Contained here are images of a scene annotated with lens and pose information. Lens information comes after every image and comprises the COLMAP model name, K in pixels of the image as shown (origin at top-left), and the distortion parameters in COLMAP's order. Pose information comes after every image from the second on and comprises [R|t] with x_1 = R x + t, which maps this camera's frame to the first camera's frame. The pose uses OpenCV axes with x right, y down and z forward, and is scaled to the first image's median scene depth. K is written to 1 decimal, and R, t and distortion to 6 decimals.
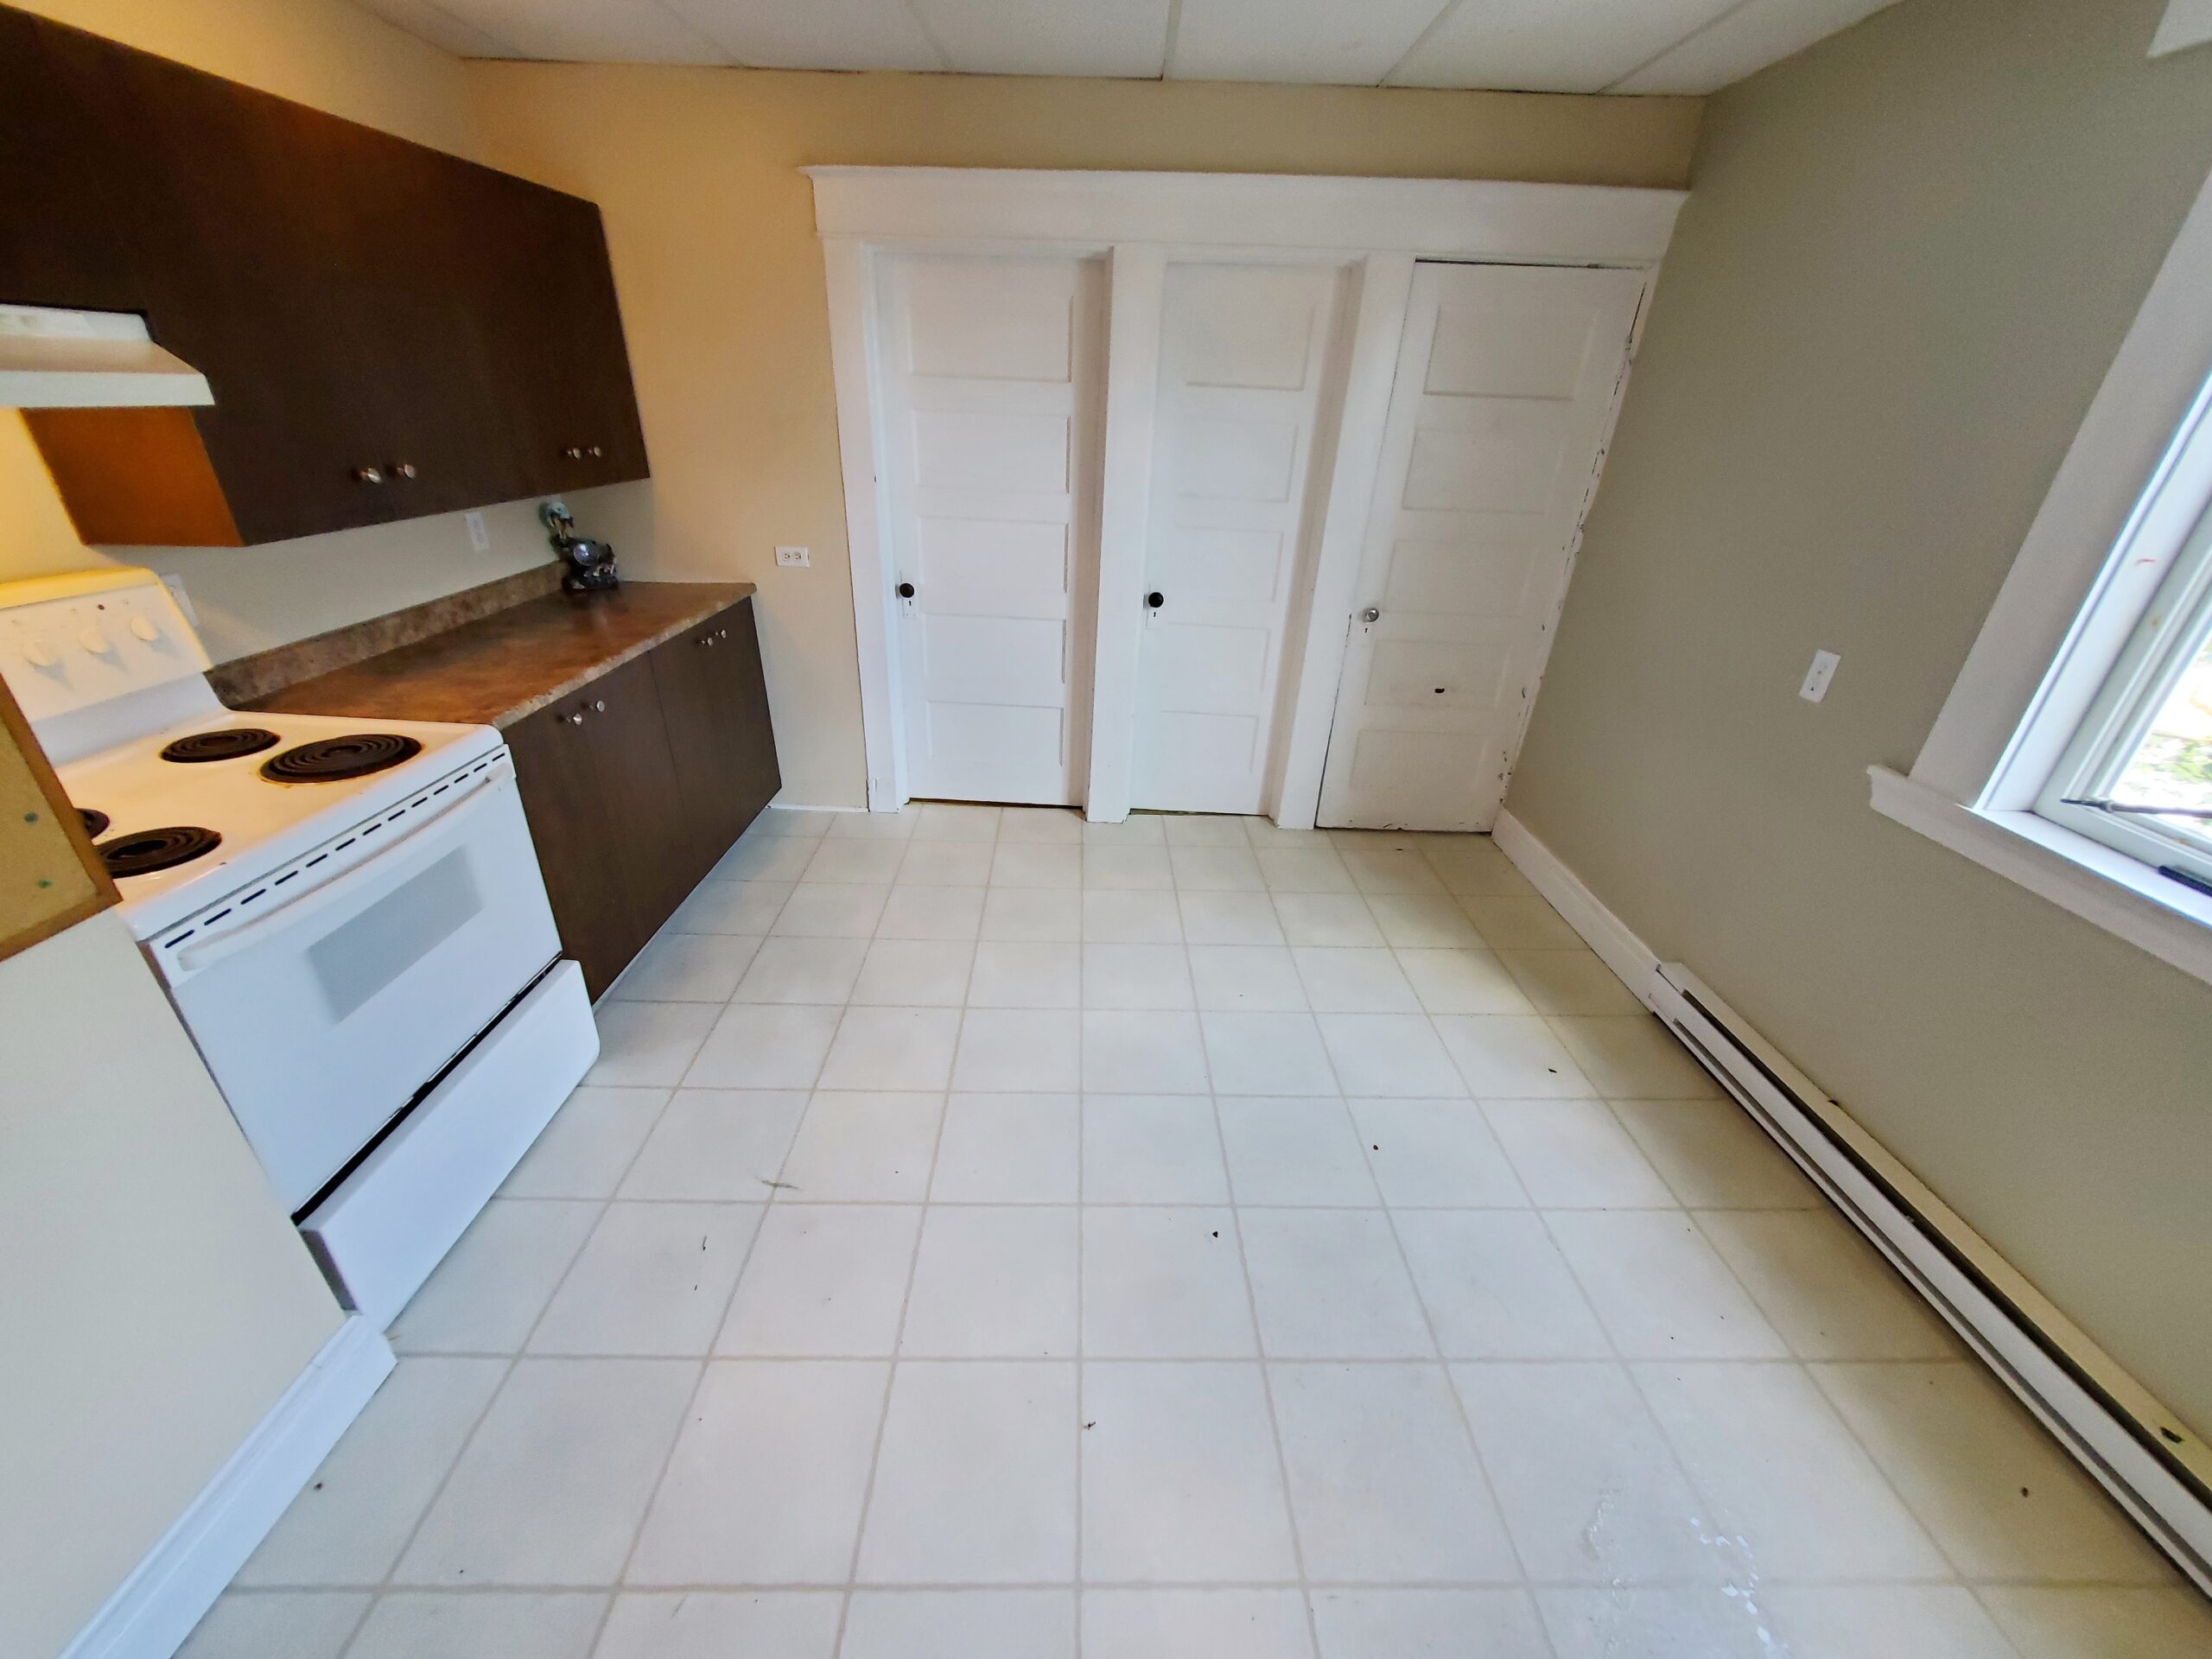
lens RADIAL K [[894.1, 0, 1097.8], [0, 894.1, 853.8], [0, 0, 1]] dist [0.000232, 0.000167]
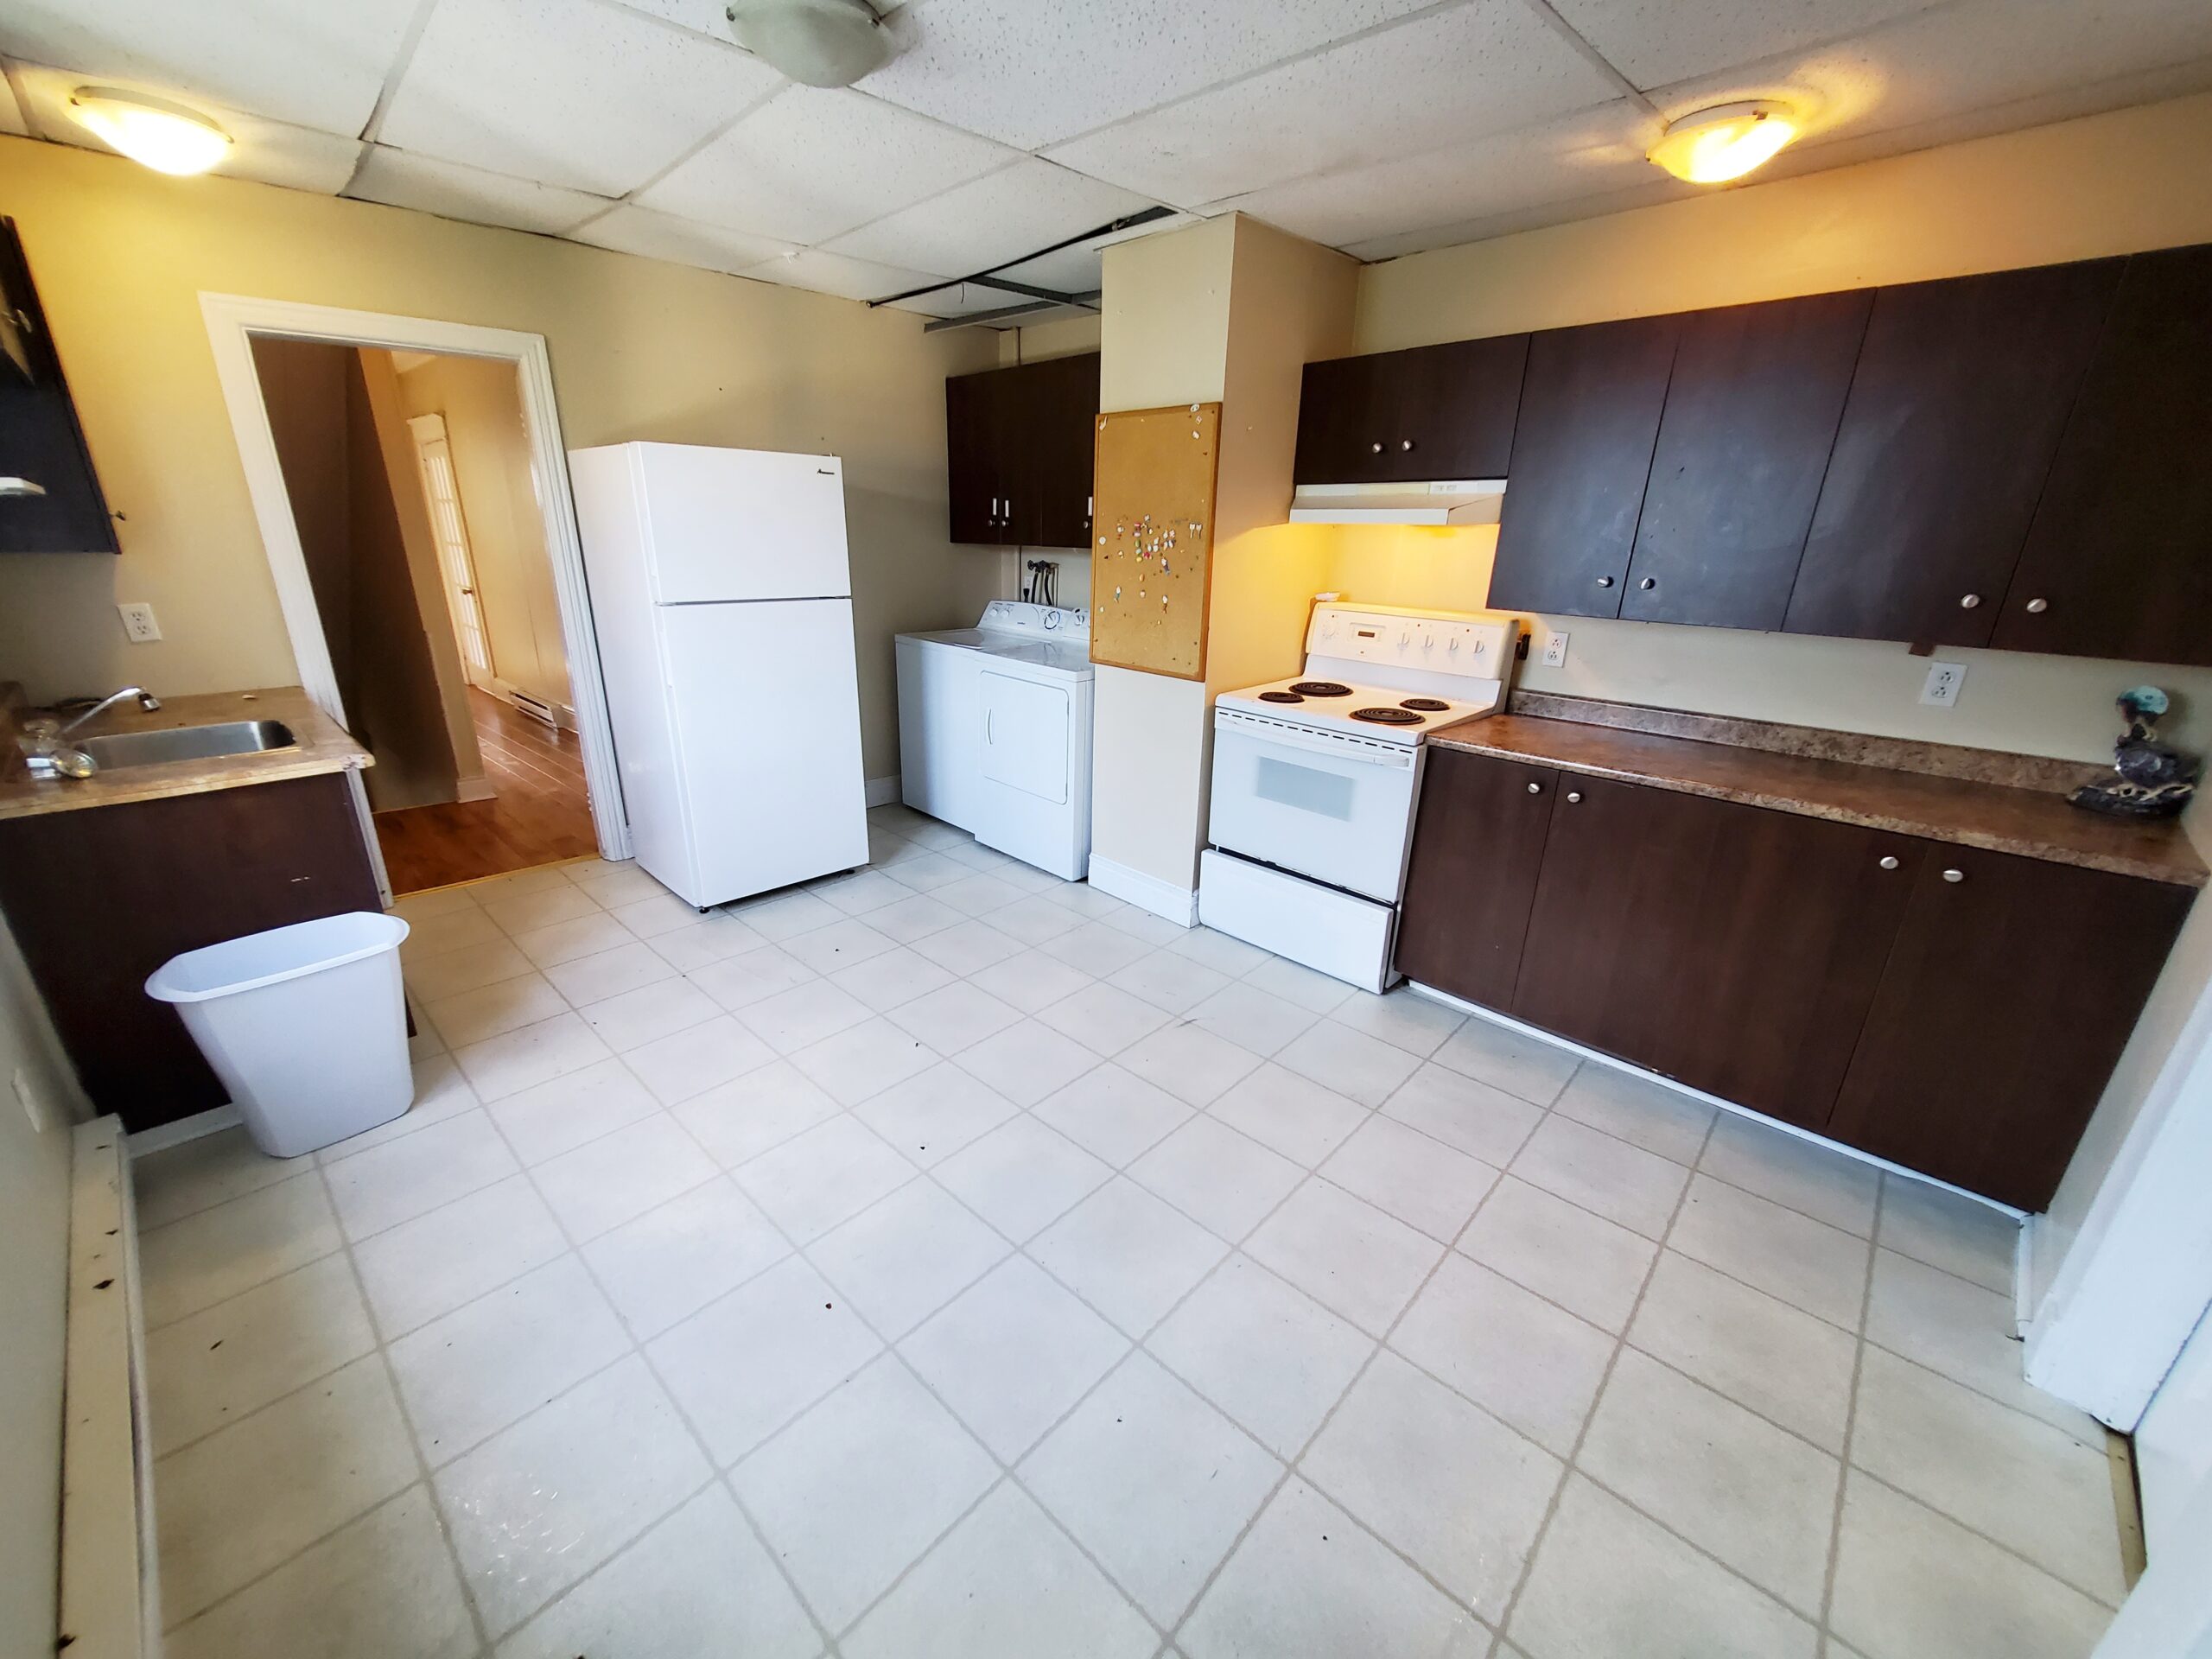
lens RADIAL K [[894.1, 0, 1097.8], [0, 894.1, 853.8], [0, 0, 1]] dist [0.000232, 0.000167]
pose [[-0.699080, 0.209463, -0.683676, 0.568948], [-0.361452, 0.721459, 0.590635, -0.528910], [0.616960, 0.660016, -0.428647, 1.127487]]
